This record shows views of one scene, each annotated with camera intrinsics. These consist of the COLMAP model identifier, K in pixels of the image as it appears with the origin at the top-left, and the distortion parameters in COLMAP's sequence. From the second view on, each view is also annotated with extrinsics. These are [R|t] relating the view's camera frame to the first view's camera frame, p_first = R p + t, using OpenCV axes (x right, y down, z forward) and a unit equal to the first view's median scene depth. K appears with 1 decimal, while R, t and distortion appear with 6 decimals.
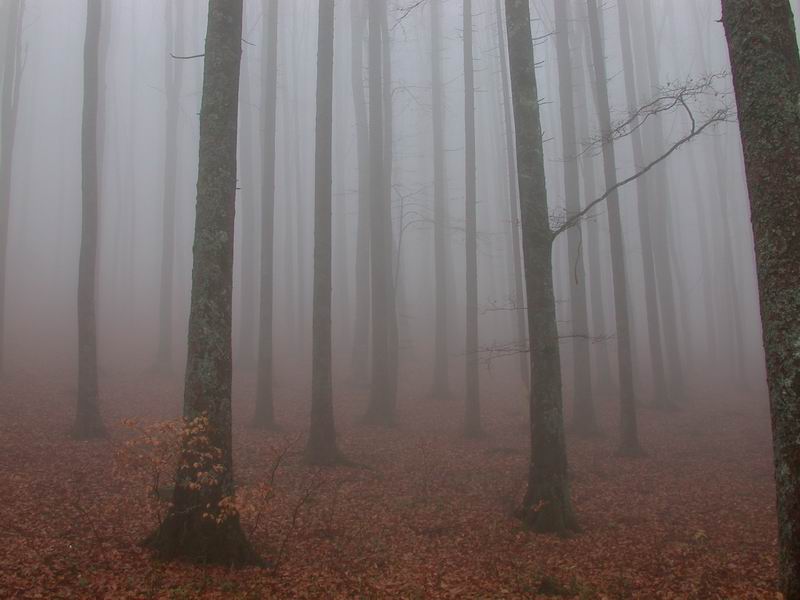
lens RADIAL K [[934.9, 0, 399.7], [0, 934.9, 298.2], [0, 0, 1]] dist [-0.171573, 0.000000]
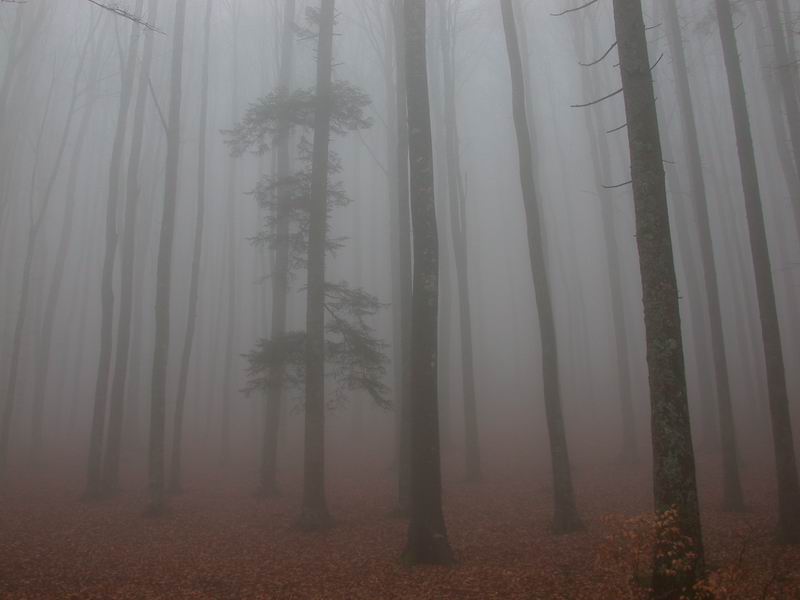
lens RADIAL K [[934.9, 0, 399.8], [0, 934.9, 302.0], [0, 0, 1]] dist [-0.171573, 0.000000]
pose [[0.879897, -0.140438, -0.453937, 0.029509], [0.100330, 0.988698, -0.111405, -0.026973], [0.464452, 0.052481, 0.884042, -0.124965]]
